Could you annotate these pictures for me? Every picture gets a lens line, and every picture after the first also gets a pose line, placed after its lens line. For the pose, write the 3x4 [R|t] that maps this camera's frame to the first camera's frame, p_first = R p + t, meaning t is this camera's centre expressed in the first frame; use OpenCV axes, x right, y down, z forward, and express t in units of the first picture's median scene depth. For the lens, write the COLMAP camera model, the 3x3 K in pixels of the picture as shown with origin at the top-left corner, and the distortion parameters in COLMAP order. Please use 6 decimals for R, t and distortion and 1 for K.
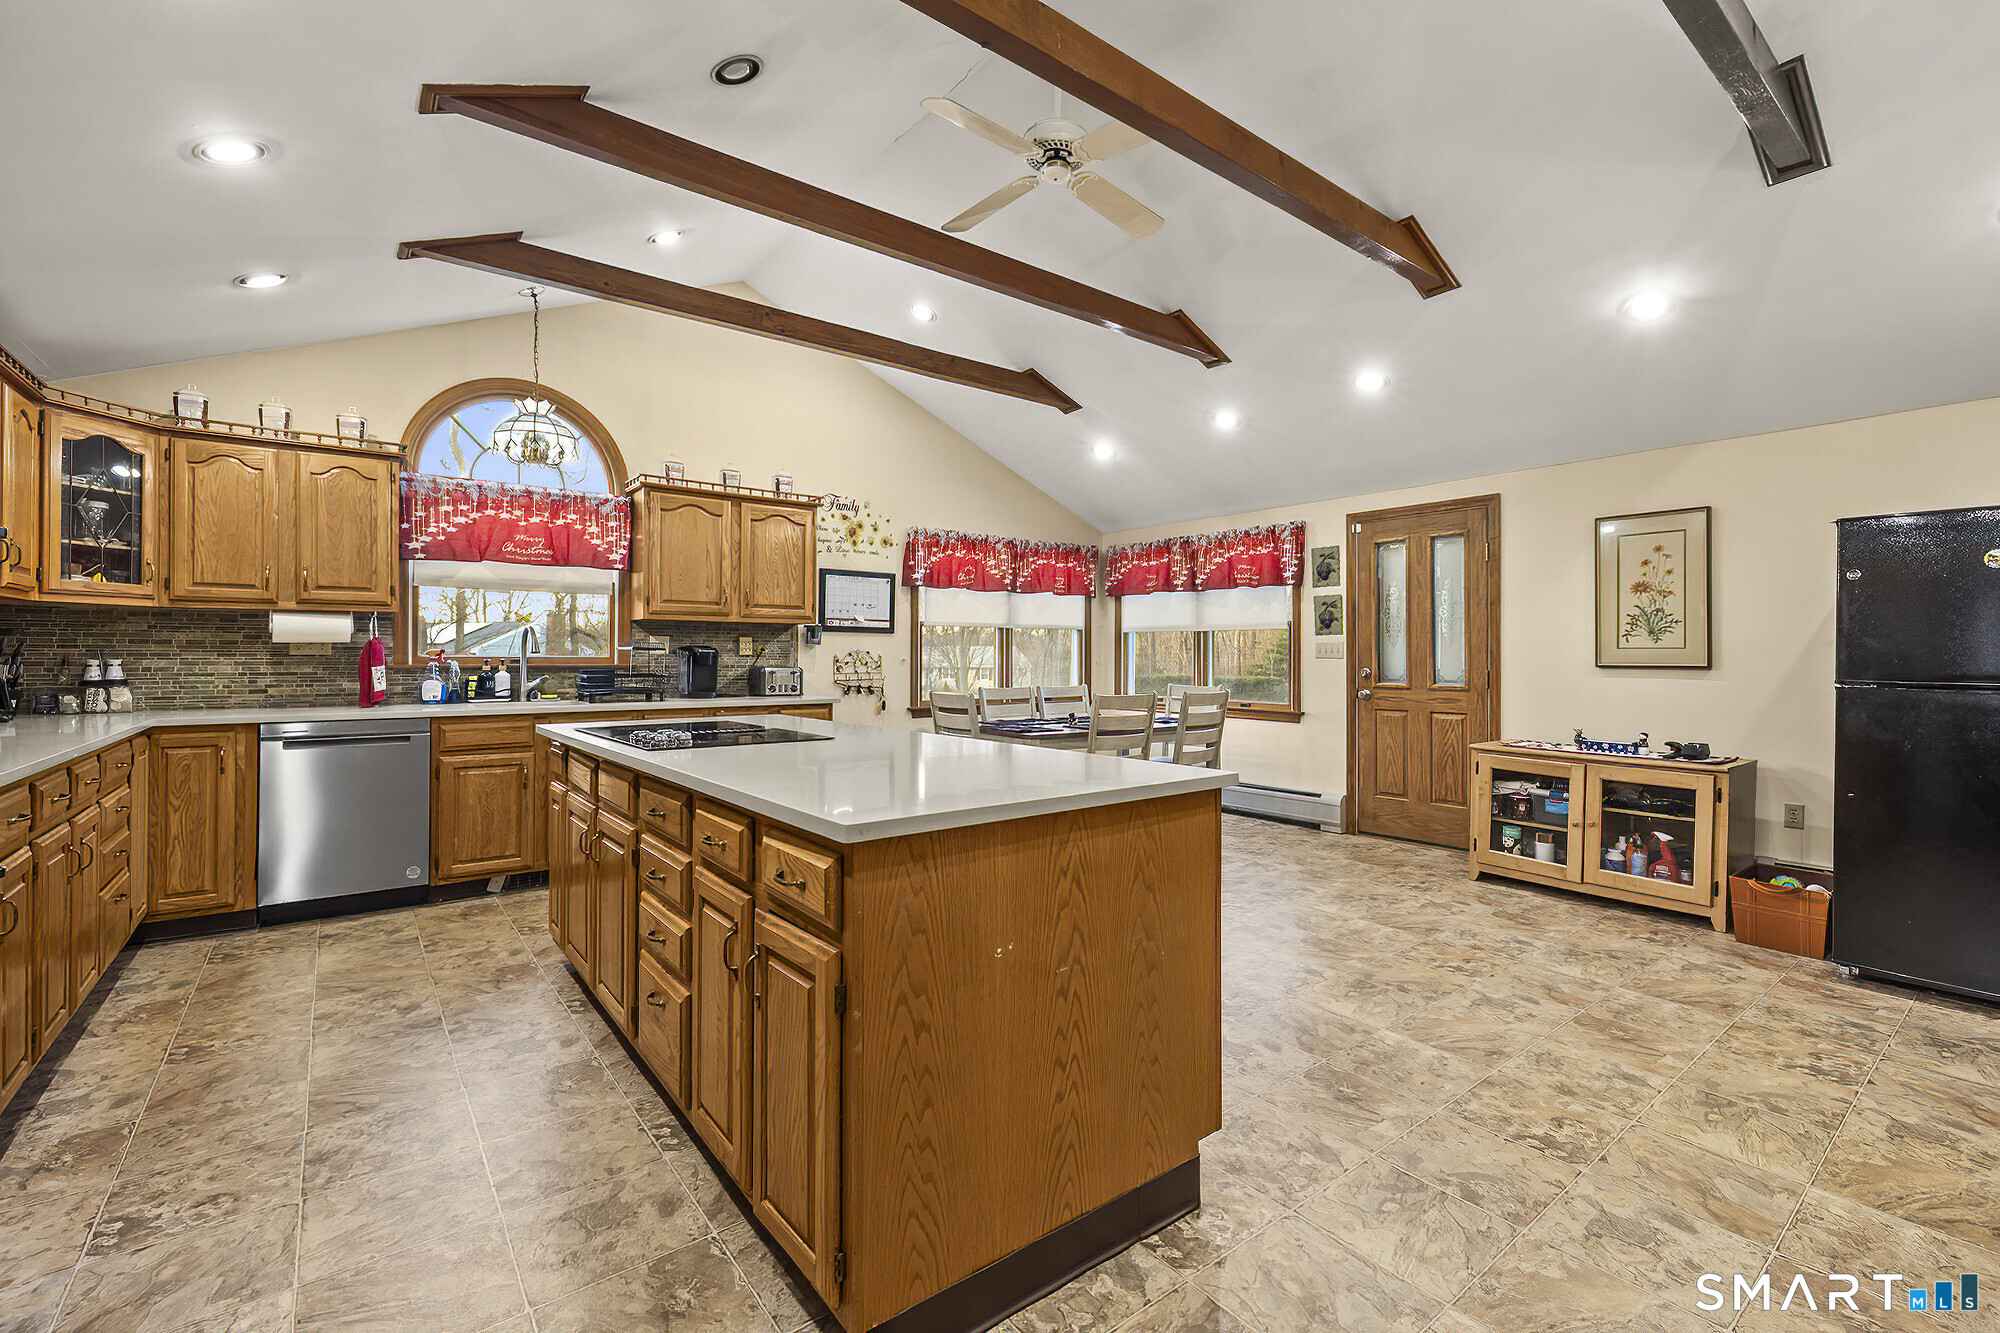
lens RADIAL K [[858.7, 0, 1006.9], [0, 858.7, 647.1], [0, 0, 1]] dist [-0.002409, -0.000204]
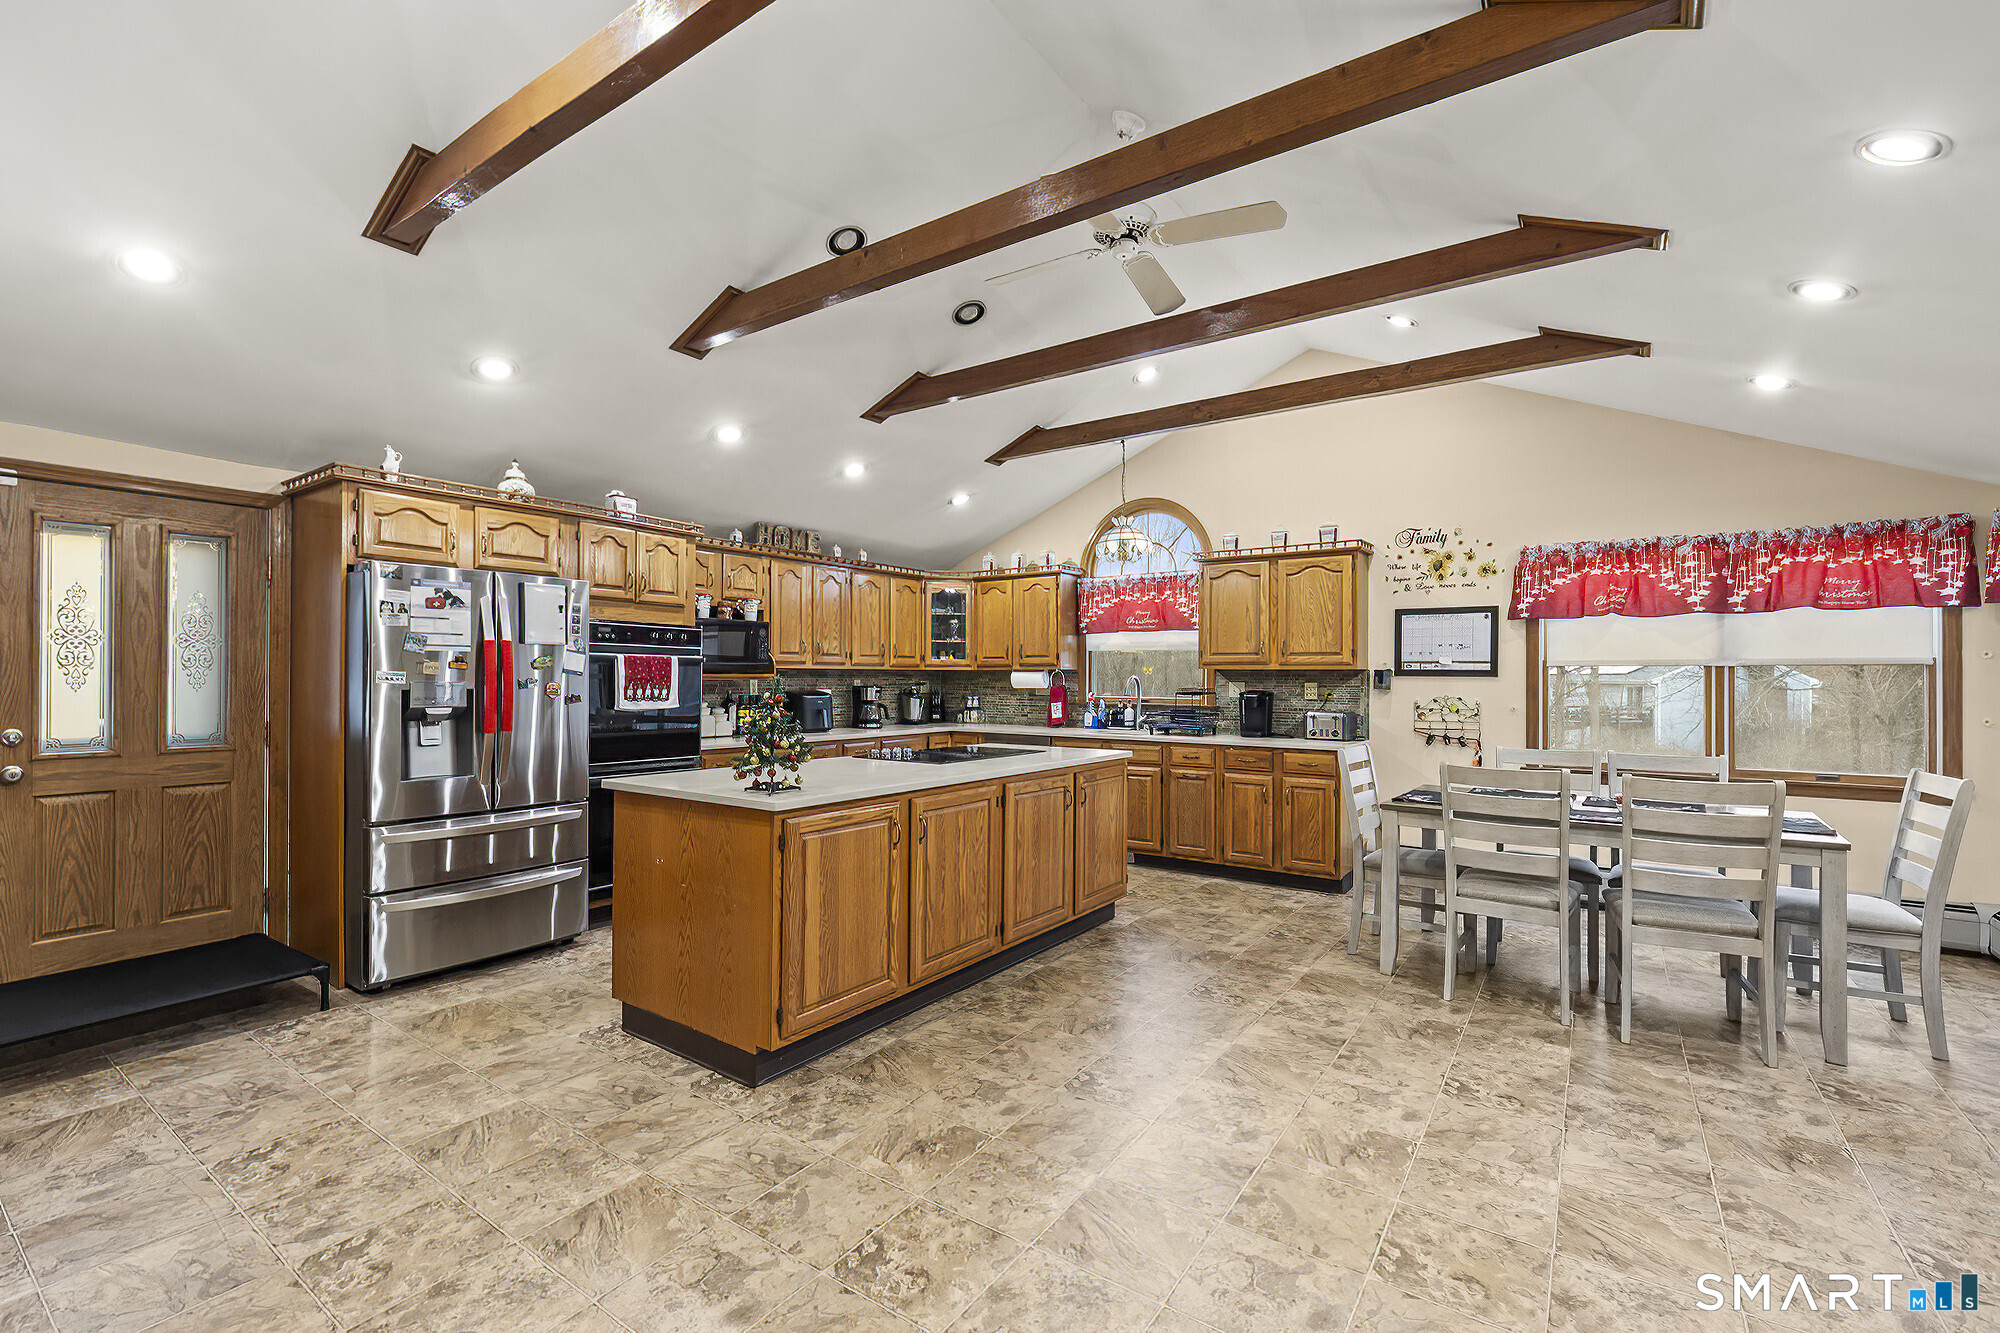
lens RADIAL K [[855.2, 0, 1011.6], [0, 855.2, 668.7], [0, 0, 1]] dist [-0.002867, -0.000343]
pose [[0.301087, -0.011764, -0.953524, 0.628700], [0.004842, 0.999930, -0.010808, -0.020205], [0.953585, -0.001363, 0.301122, 0.347338]]
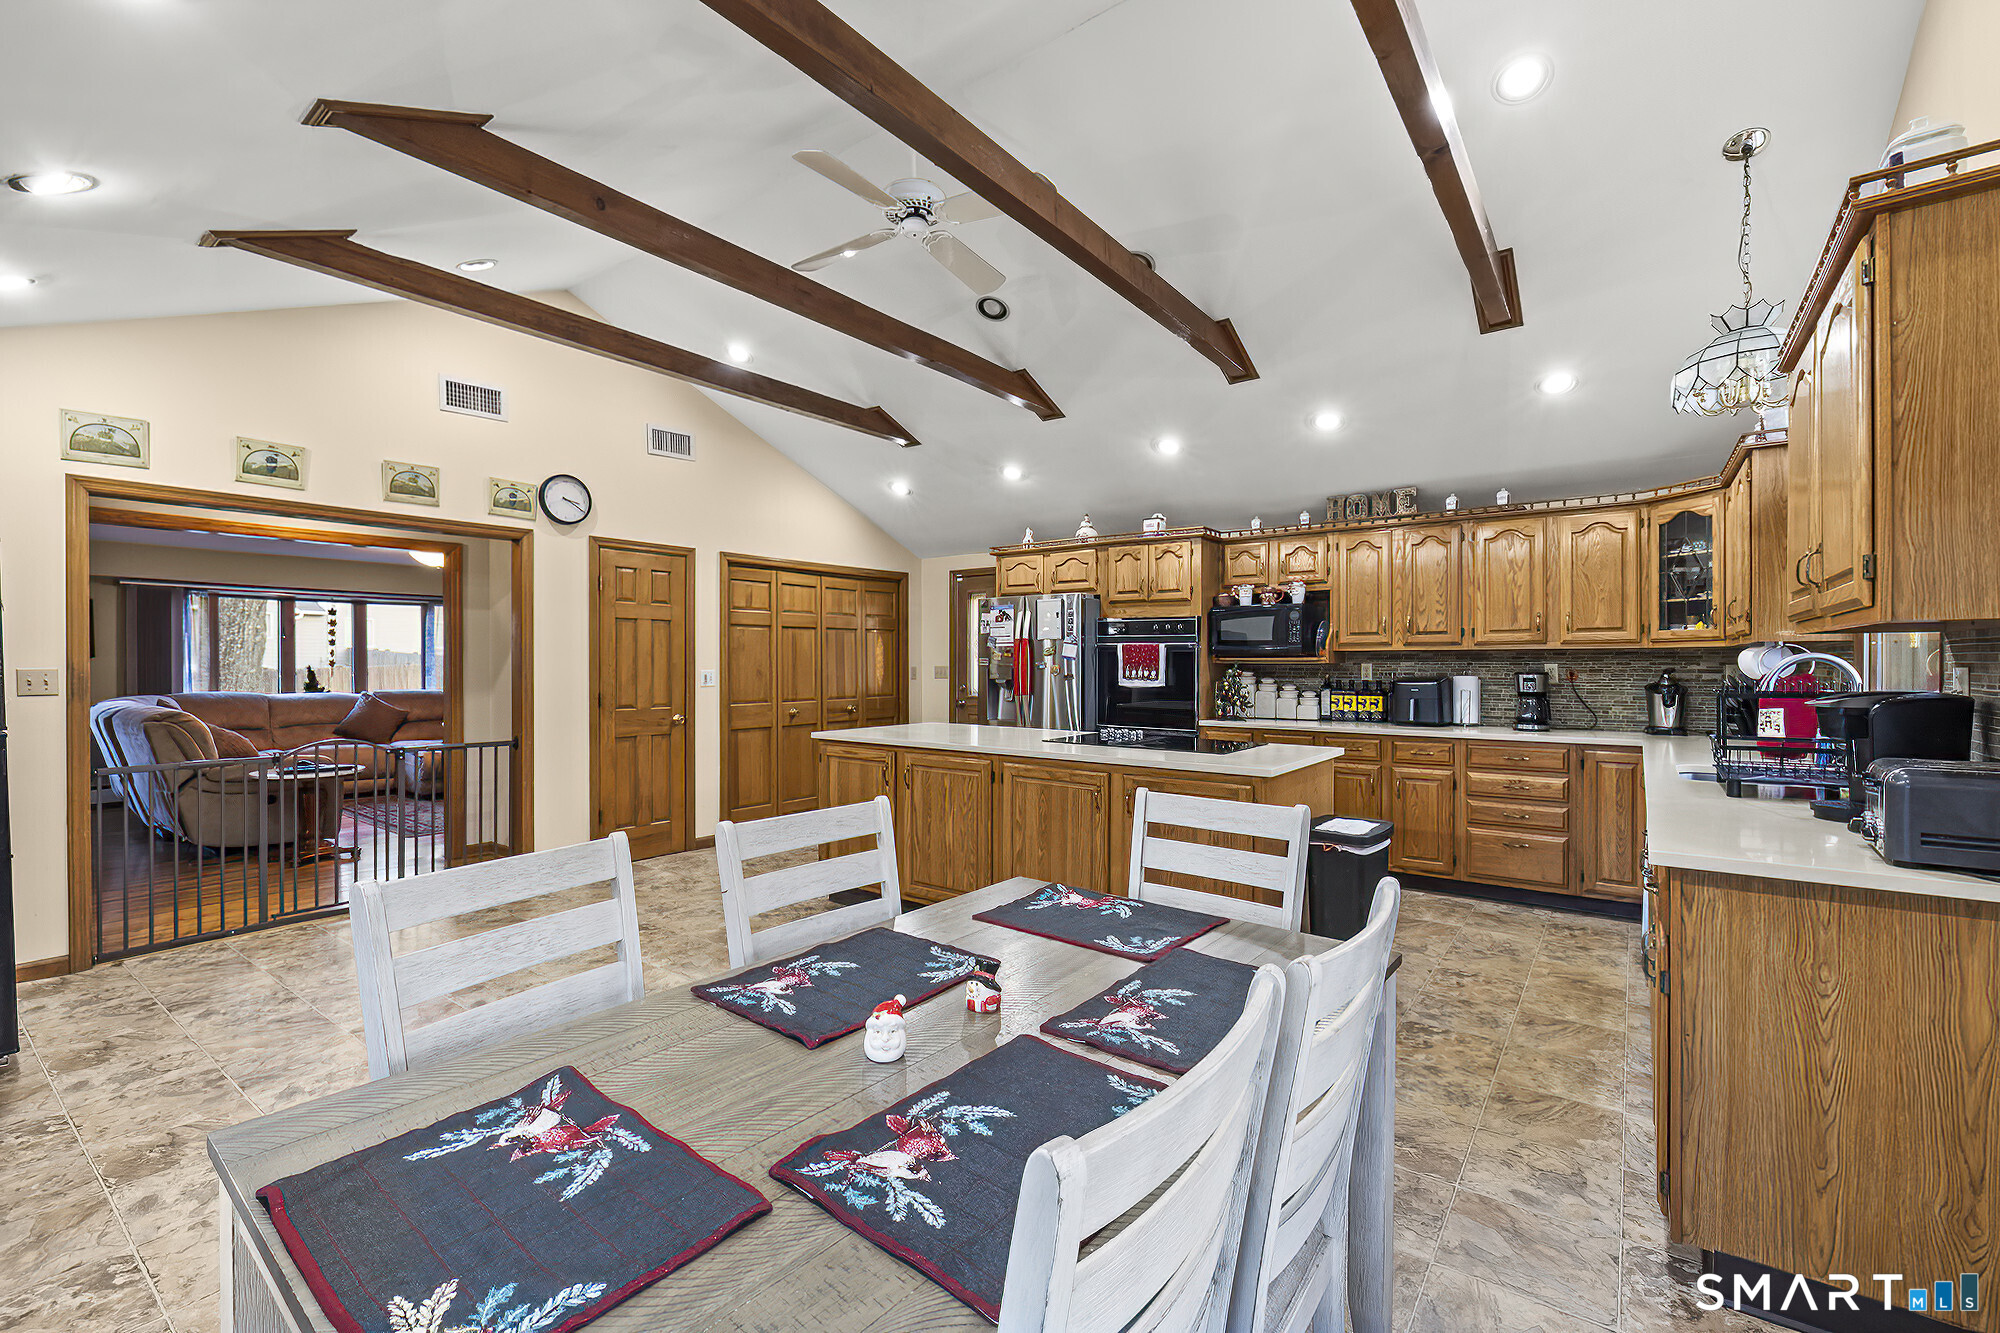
lens RADIAL K [[852.0, 0, 1007.2], [0, 852.0, 655.4], [0, 0, 1]] dist [-0.029305, -0.000017]
pose [[-0.964366, -0.007237, -0.264473, 0.137489], [-0.001972, 0.999795, -0.020165, -0.007659], [0.264564, -0.018925, -0.964182, 1.259463]]
